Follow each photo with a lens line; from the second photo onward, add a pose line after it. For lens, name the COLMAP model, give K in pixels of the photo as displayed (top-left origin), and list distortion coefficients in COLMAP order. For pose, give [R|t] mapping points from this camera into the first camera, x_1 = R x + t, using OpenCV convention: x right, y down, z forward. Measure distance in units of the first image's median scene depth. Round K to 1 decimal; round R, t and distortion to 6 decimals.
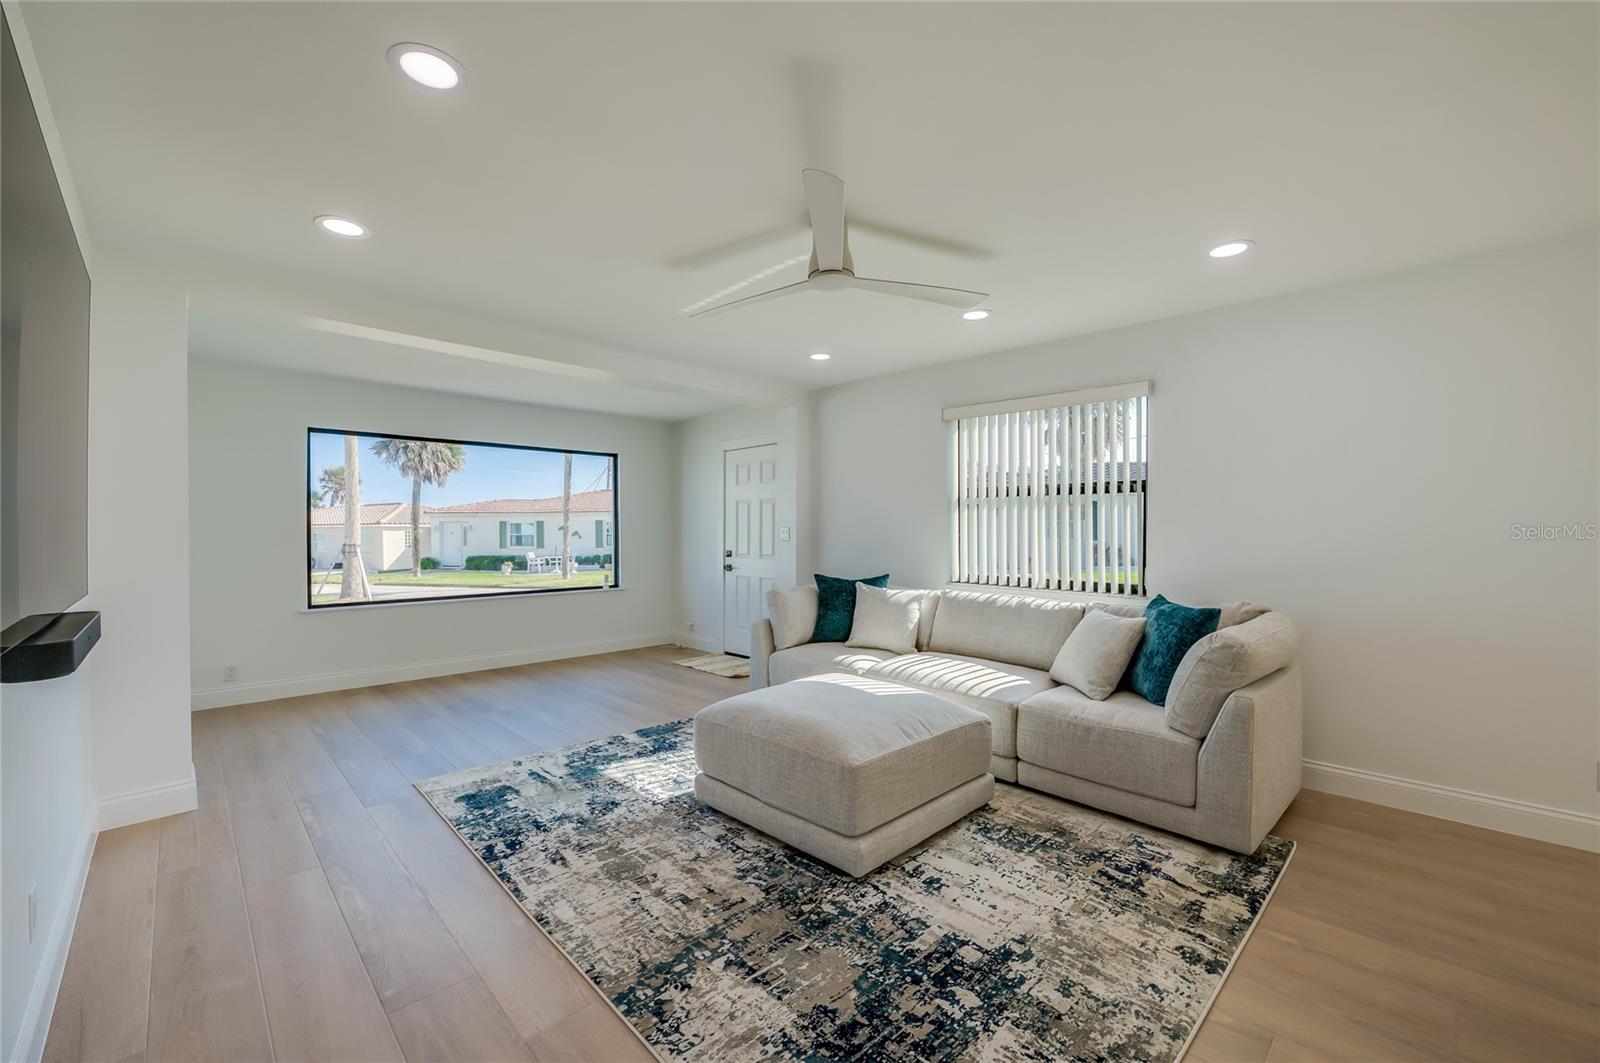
lens RADIAL K [[649.2, 0, 804.9], [0, 649.2, 525.4], [0, 0, 1]] dist [-0.013382, 0.000109]
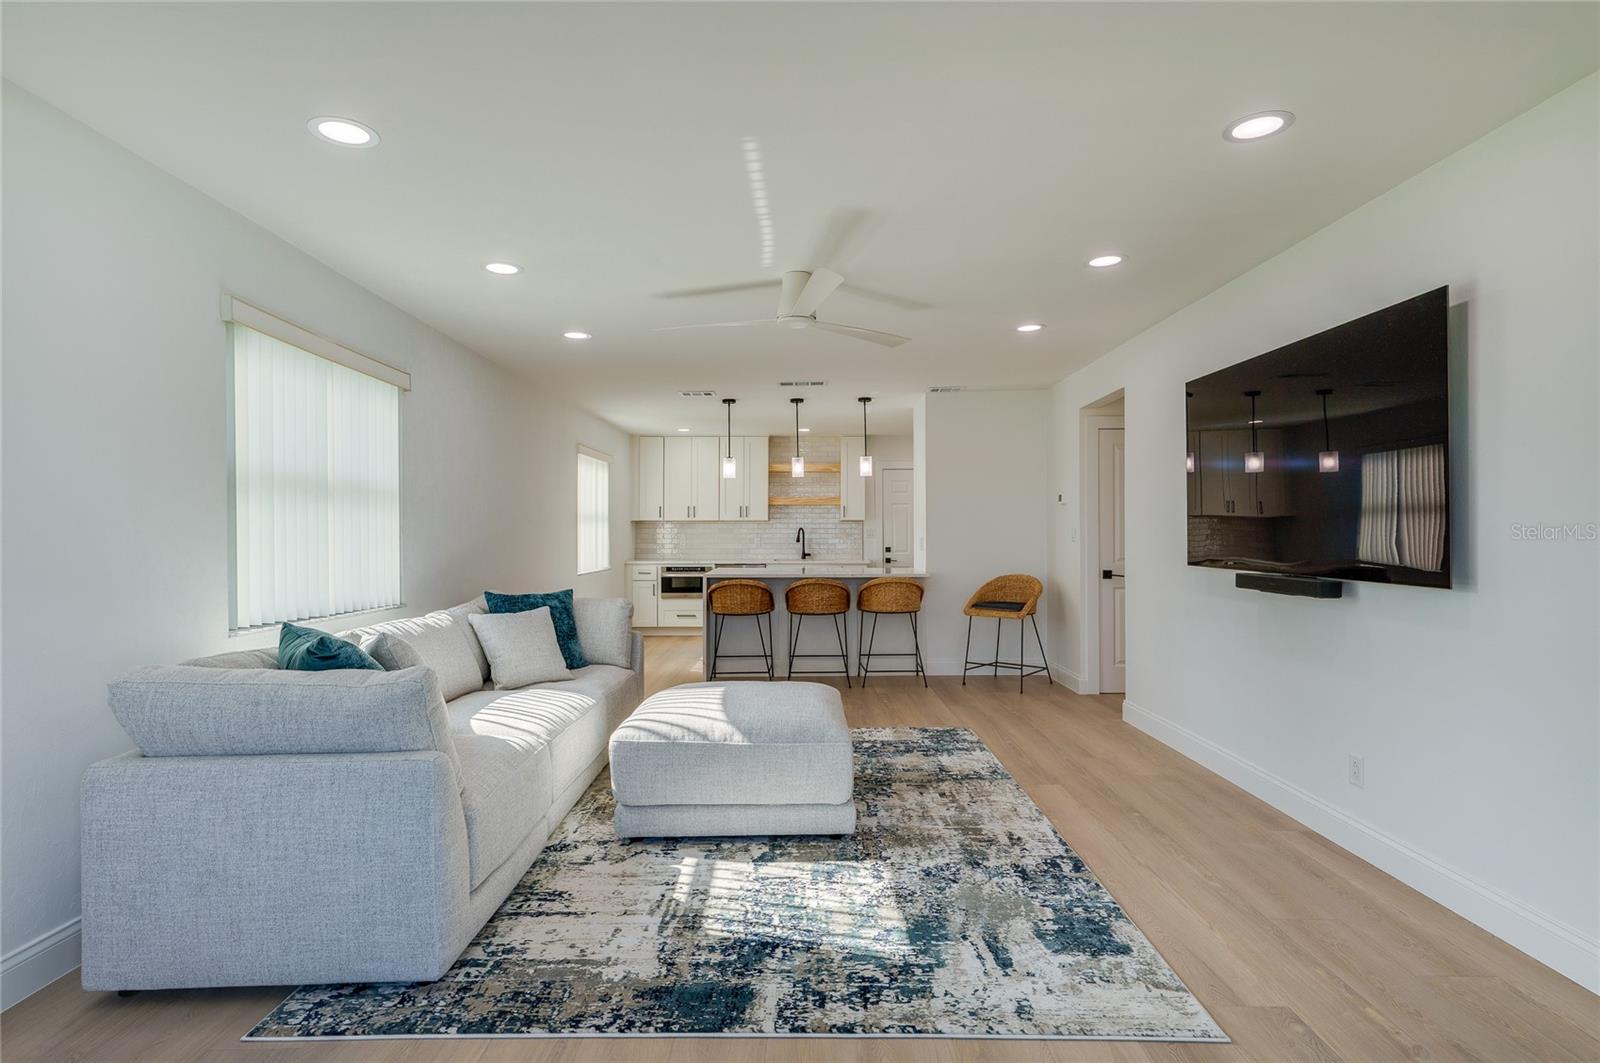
lens RADIAL K [[799.7, 0, 802.7], [0, 799.7, 531.1], [0, 0, 1]] dist [0.006185, 0.001191]
pose [[-0.713658, 0.009541, 0.700430, -0.987250], [0.003332, 0.999942, -0.010226, 0.024565], [-0.700487, -0.004964, -0.713648, 2.036968]]
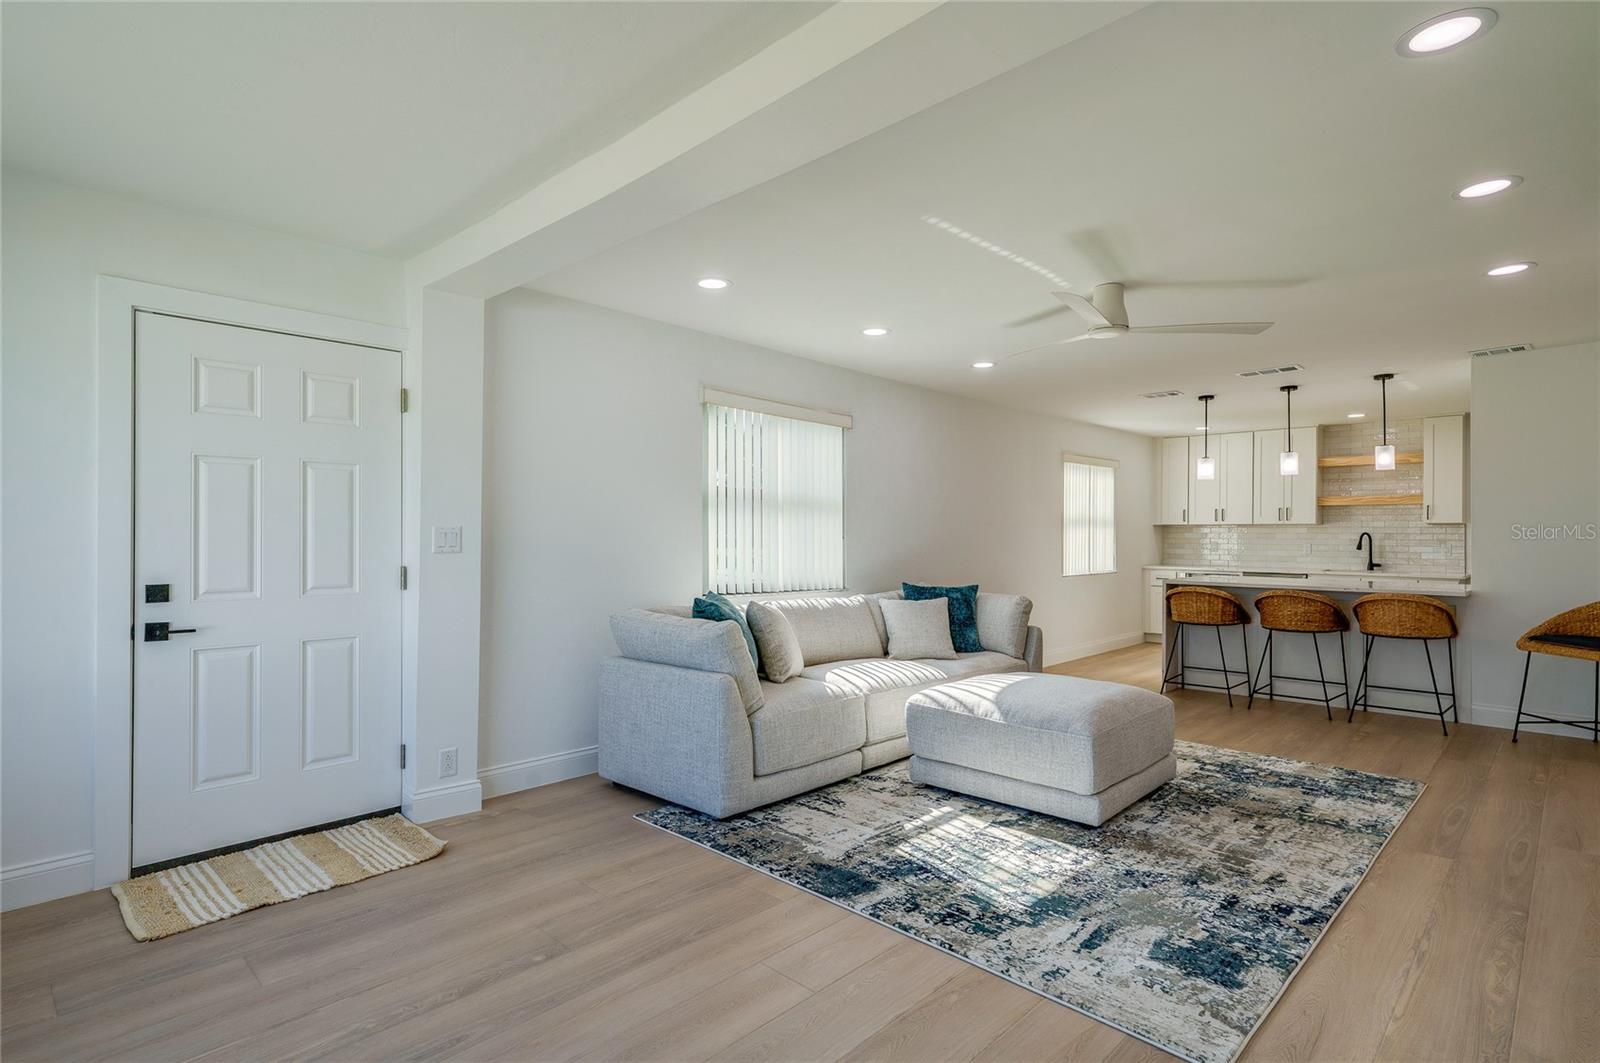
lens RADIAL K [[799.7, 0, 802.7], [0, 799.7, 531.1], [0, 0, 1]] dist [0.006185, 0.001191]
pose [[-0.029887, 0.012408, 0.999476, -1.441735], [-0.009970, 0.999870, -0.012711, 0.026560], [-0.999504, -0.010344, -0.029759, 1.620182]]
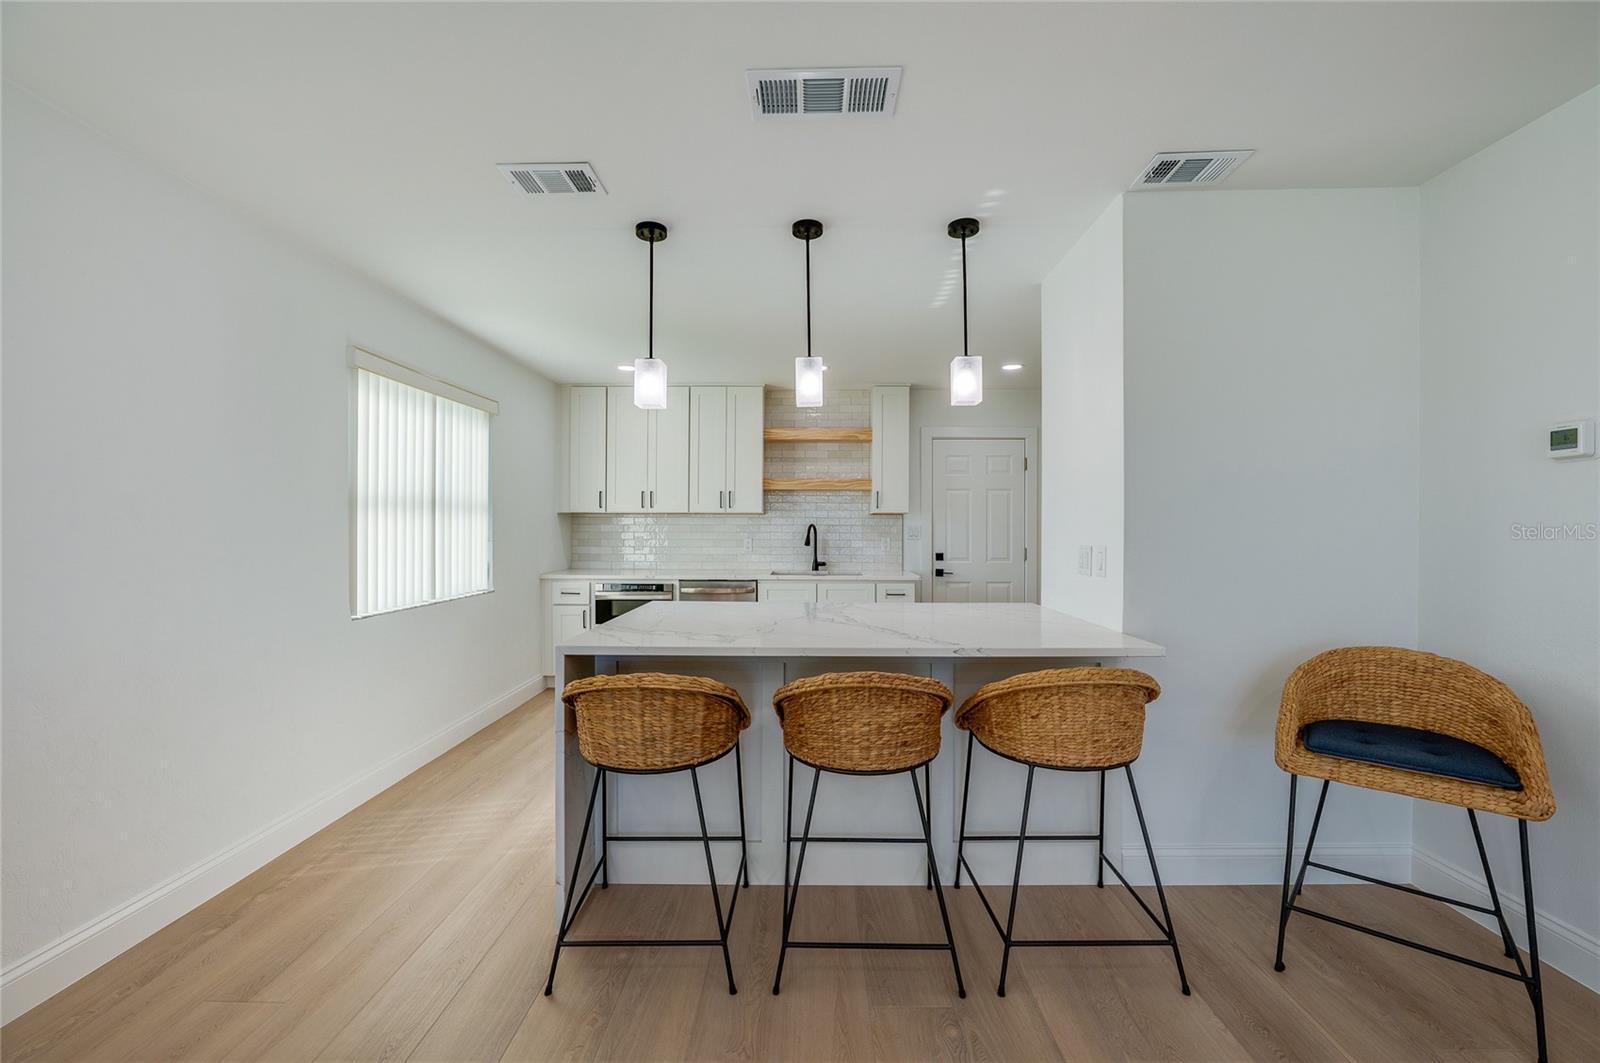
lens RADIAL K [[649.2, 0, 804.9], [0, 649.2, 525.4], [0, 0, 1]] dist [-0.013382, 0.000109]
pose [[-0.707958, 0.010156, 0.706181, 0.306198], [0.000170, 0.999899, -0.014210, 0.001940], [-0.706254, -0.009940, -0.707888, 0.740169]]
